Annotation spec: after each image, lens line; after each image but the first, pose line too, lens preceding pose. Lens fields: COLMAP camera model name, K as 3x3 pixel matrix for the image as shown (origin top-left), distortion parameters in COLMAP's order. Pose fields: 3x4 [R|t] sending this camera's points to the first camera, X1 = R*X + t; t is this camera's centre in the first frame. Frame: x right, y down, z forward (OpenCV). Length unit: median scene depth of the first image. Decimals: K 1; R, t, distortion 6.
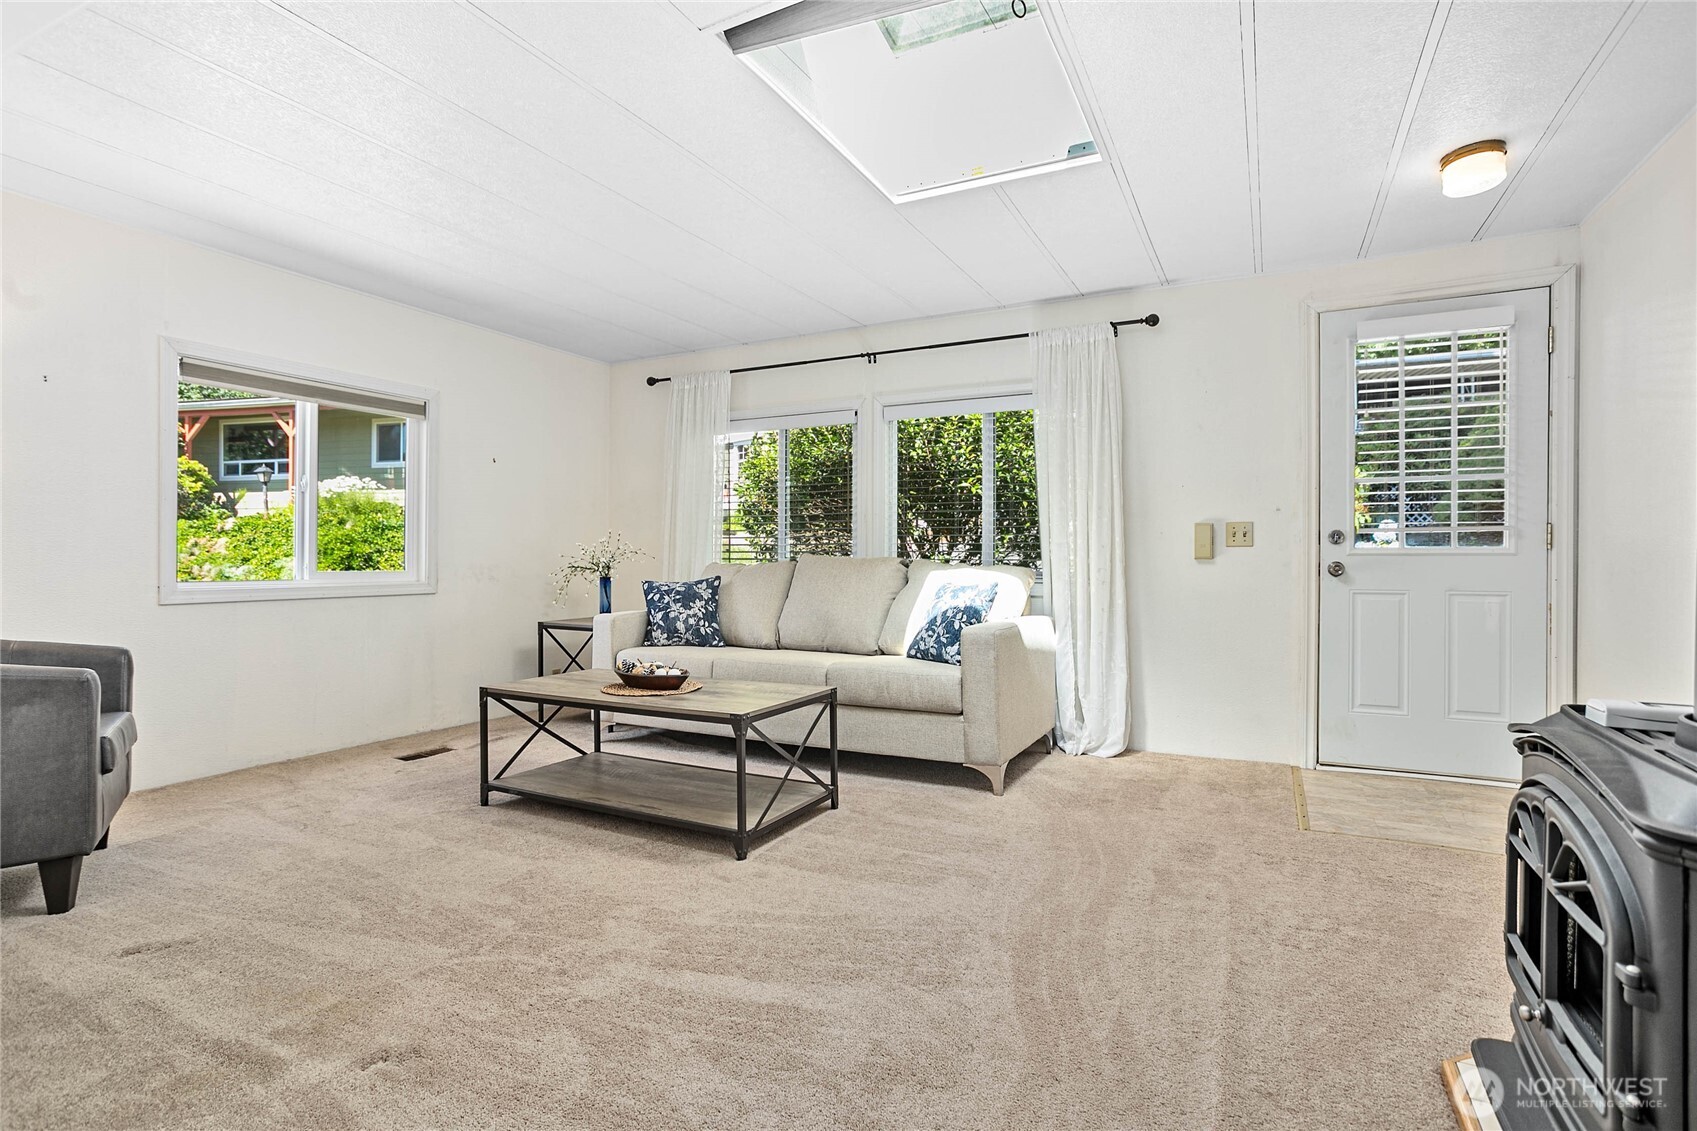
lens RADIAL K [[802.3, 0, 845.3], [0, 802.3, 555.2], [0, 0, 1]] dist [-0.018261, -0.000624]
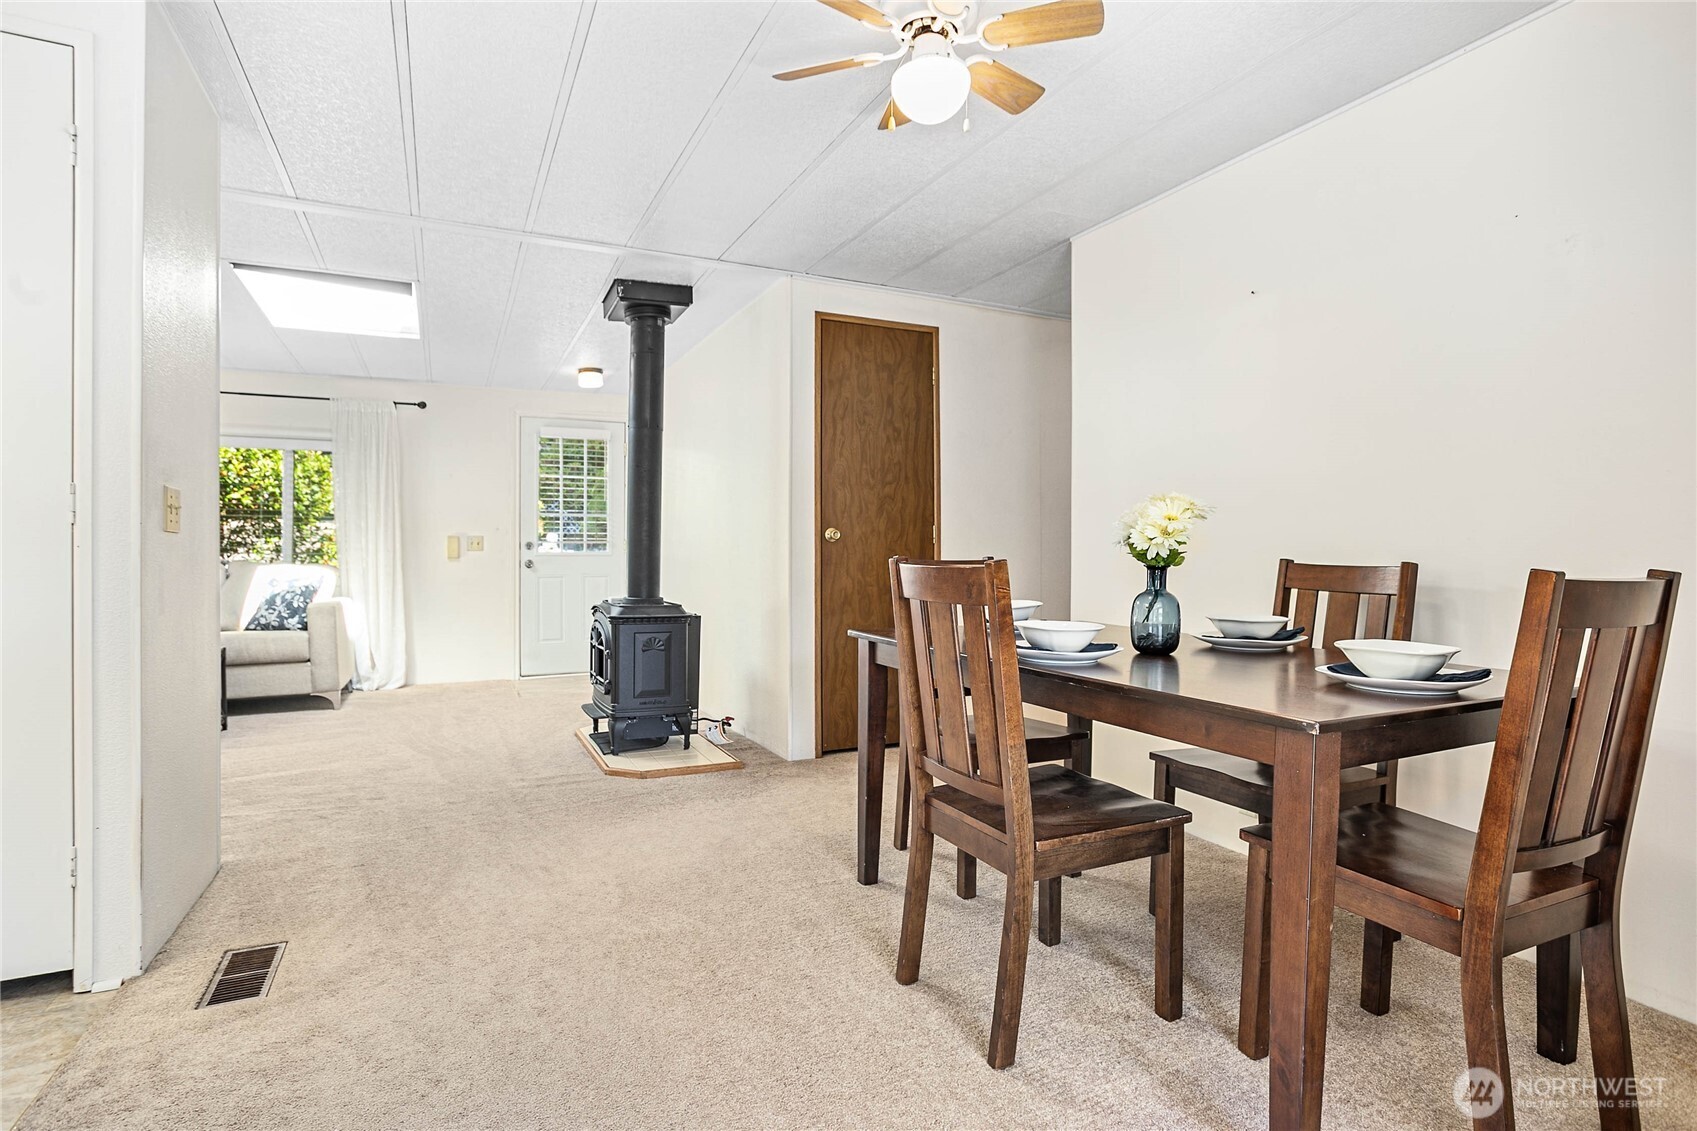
lens RADIAL K [[875.8, 0, 848.5], [0, 875.8, 565.5], [0, 0, 1]] dist [-0.017011, -0.001150]
pose [[0.602346, -0.006991, 0.798205, -0.497772], [0.001469, 0.999970, 0.007650, 0.007013], [-0.798234, -0.003435, 0.602338, -0.724173]]
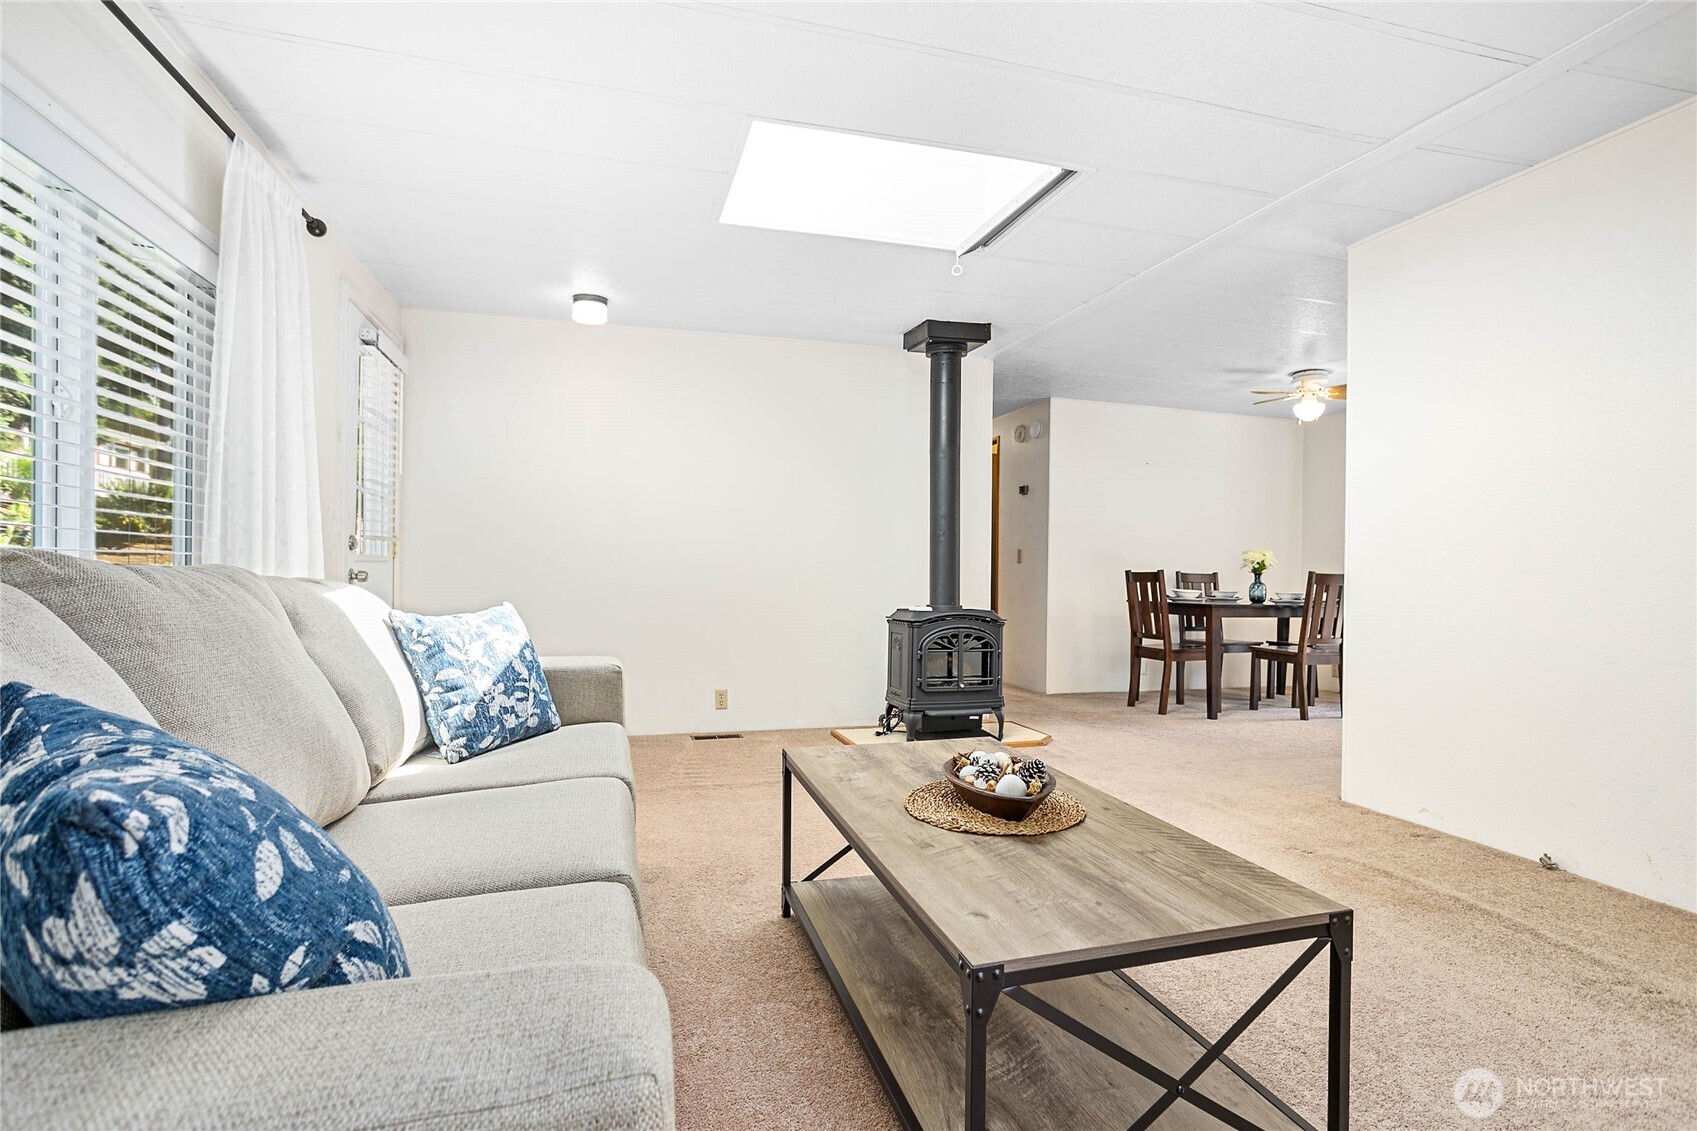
lens RADIAL K [[845.2, 0, 820.2], [0, 845.2, 573.3], [0, 0, 1]] dist [-0.052725, 0.029193]
pose [[-0.687470, -0.011464, 0.726122, -0.485840], [-0.007074, 0.999934, 0.009090, 0.001500], [-0.726178, 0.001113, -0.687505, 1.256441]]
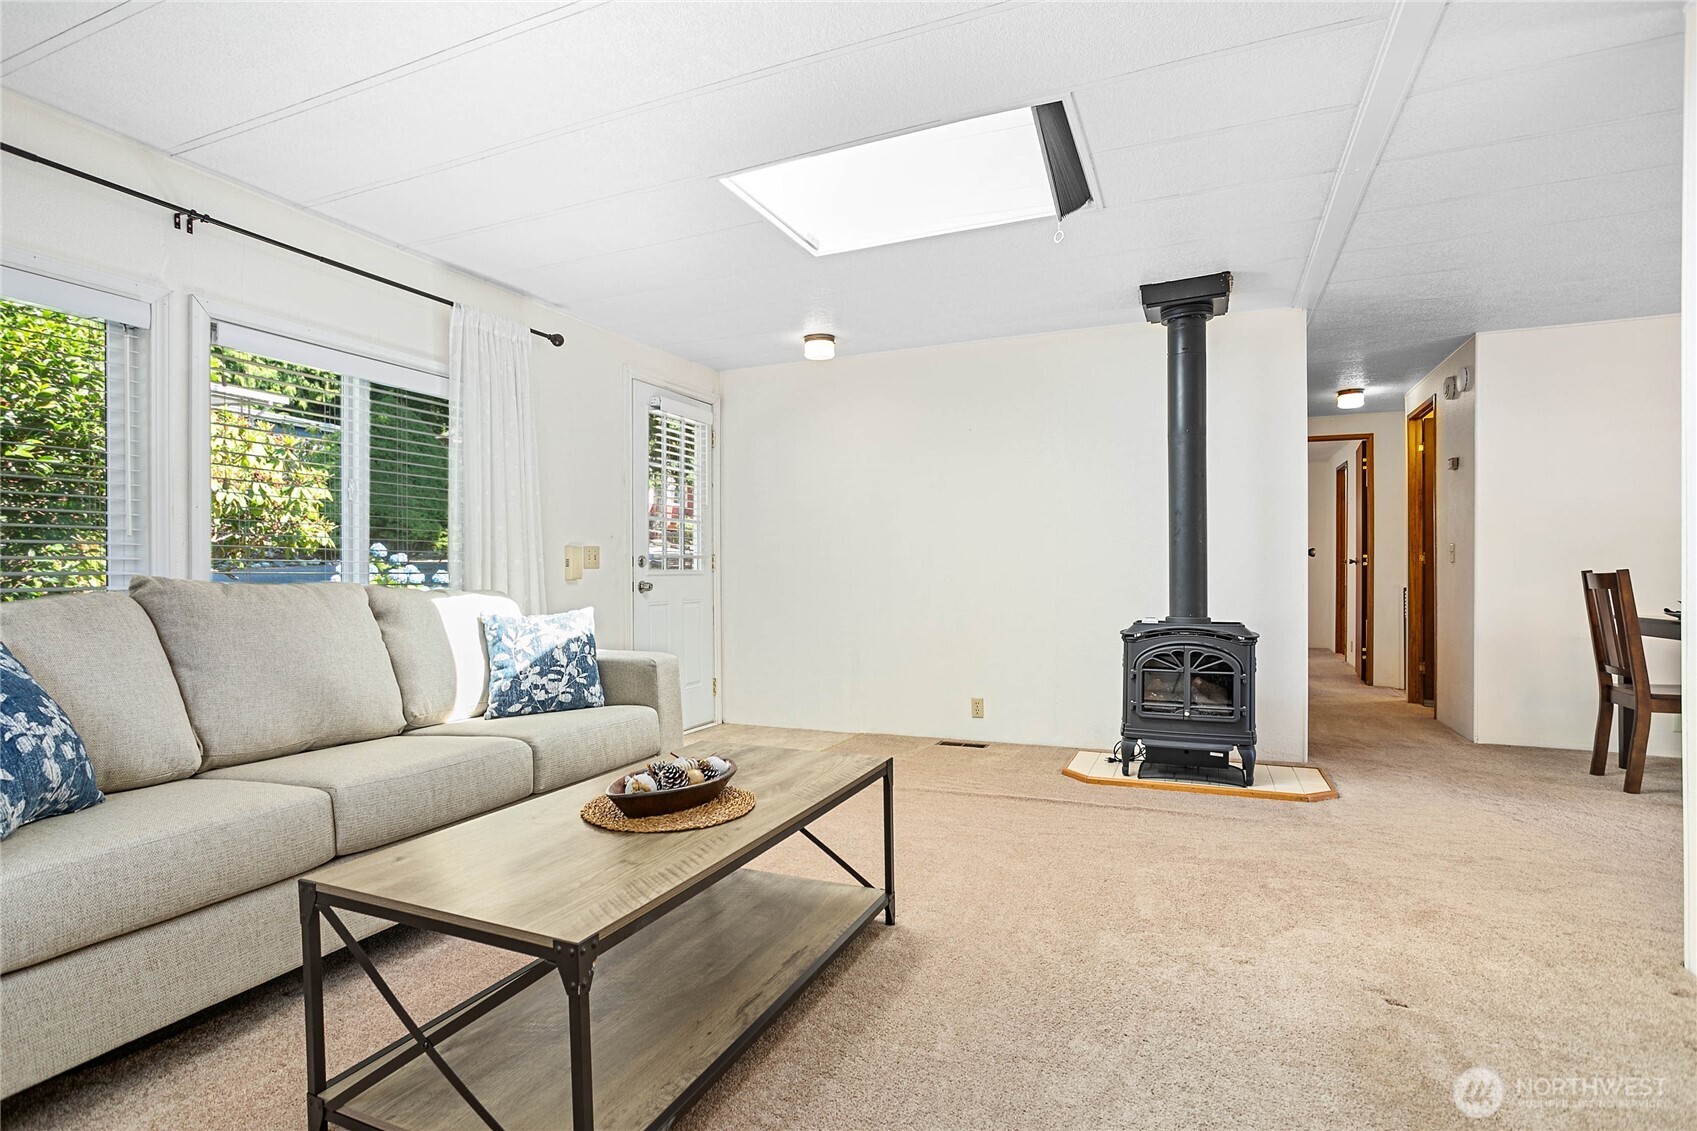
lens RADIAL K [[845.2, 0, 820.2], [0, 845.2, 573.3], [0, 0, 1]] dist [-0.052725, 0.029193]
pose [[-0.052352, 0.000872, 0.998628, -0.719167], [0.010064, 0.999949, -0.000346, 0.000060], [-0.998578, 0.010032, -0.052358, 0.779396]]
